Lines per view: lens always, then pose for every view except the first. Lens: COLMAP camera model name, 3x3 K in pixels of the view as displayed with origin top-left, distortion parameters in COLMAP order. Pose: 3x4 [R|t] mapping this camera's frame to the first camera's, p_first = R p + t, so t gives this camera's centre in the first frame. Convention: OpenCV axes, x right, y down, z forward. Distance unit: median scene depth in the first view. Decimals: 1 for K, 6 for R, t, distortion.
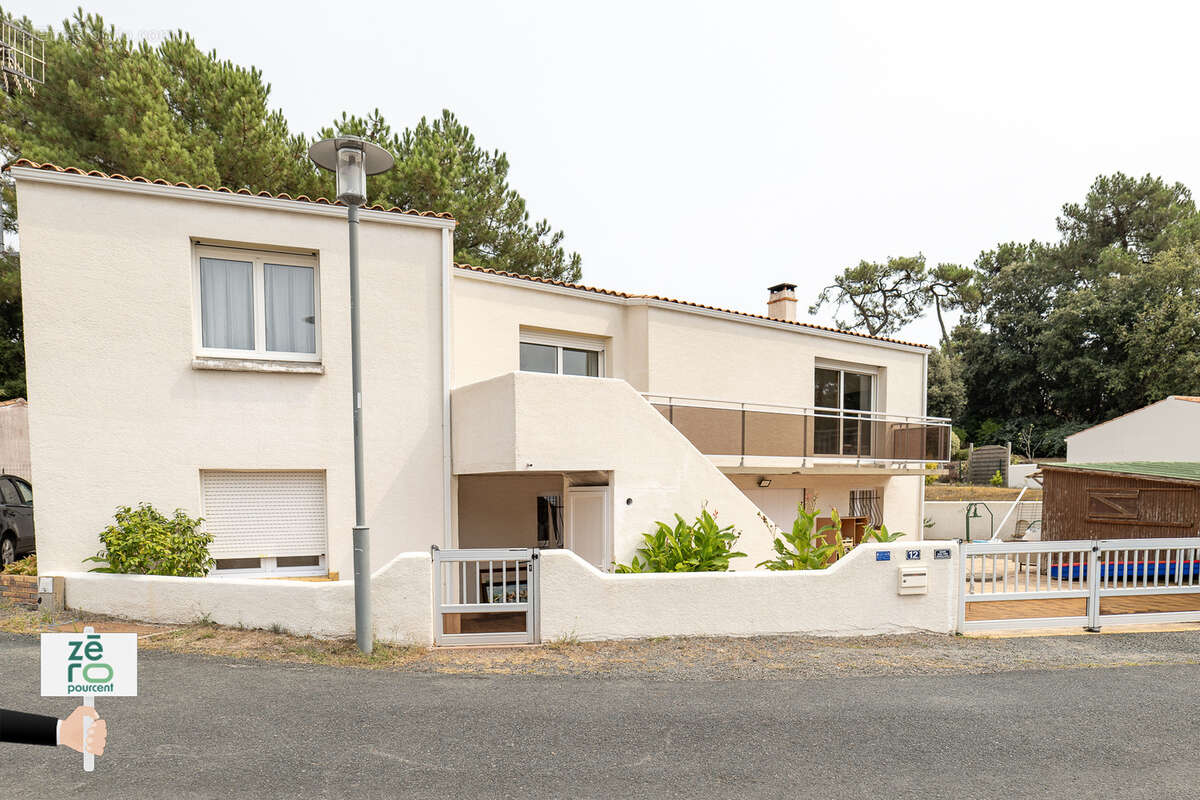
lens RADIAL K [[786.1, 0, 601.4], [0, 786.1, 378.5], [0, 0, 1]] dist [-0.049079, 0.027675]
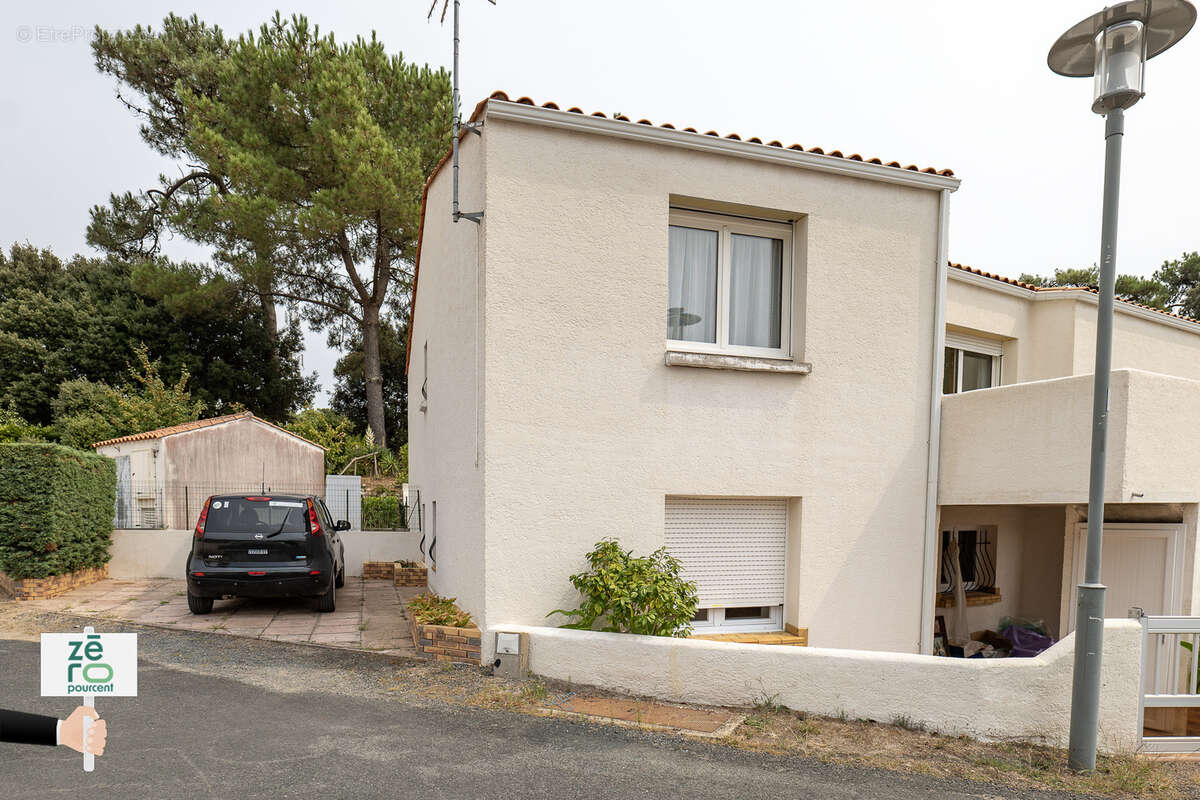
lens RADIAL K [[785.8, 0, 580.9], [0, 785.8, 394.8], [0, 0, 1]] dist [-0.052945, 0.044571]
pose [[0.994170, 0.003670, -0.107763, -0.452782], [-0.004894, 0.999926, -0.011094, 0.022366], [0.107715, 0.011557, 0.994115, 0.184369]]
